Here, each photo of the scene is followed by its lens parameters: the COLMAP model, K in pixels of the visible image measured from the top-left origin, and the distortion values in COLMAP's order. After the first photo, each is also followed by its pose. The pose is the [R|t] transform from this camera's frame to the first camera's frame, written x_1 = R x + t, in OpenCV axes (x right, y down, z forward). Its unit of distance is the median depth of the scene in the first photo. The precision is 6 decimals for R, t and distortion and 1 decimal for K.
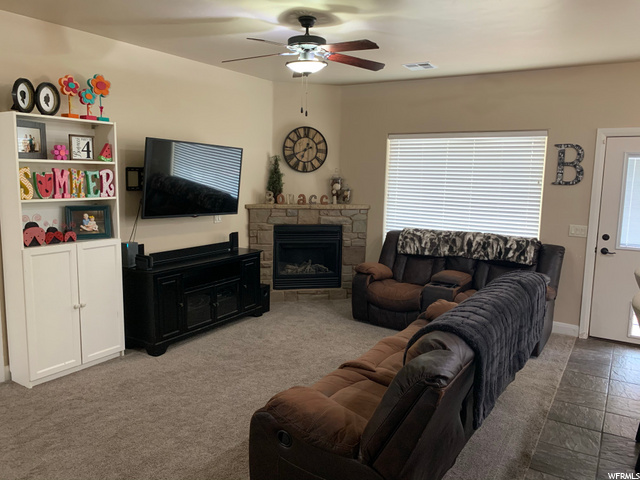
lens RADIAL K [[488.2, 0, 331.6], [0, 488.2, 237.3], [0, 0, 1]] dist [0.047956, -0.092635]
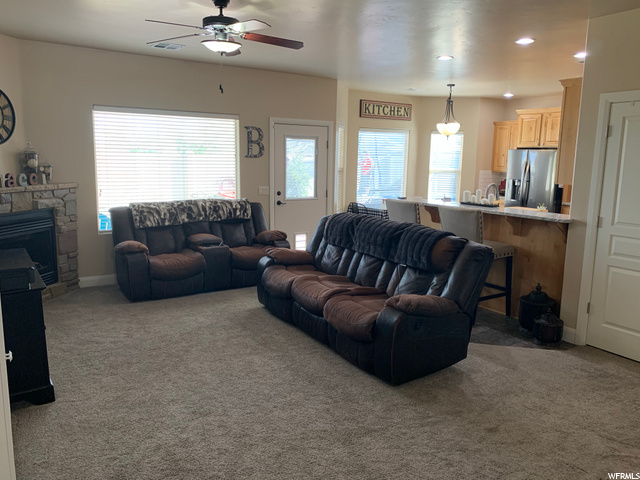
lens RADIAL K [[488.2, 0, 331.6], [0, 488.2, 237.3], [0, 0, 1]] dist [0.047956, -0.092635]
pose [[0.389975, -0.161496, 0.906553, -0.653277], [0.109677, 0.985639, 0.128405, -0.036565], [-0.914270, 0.049353, 0.402087, 0.254361]]
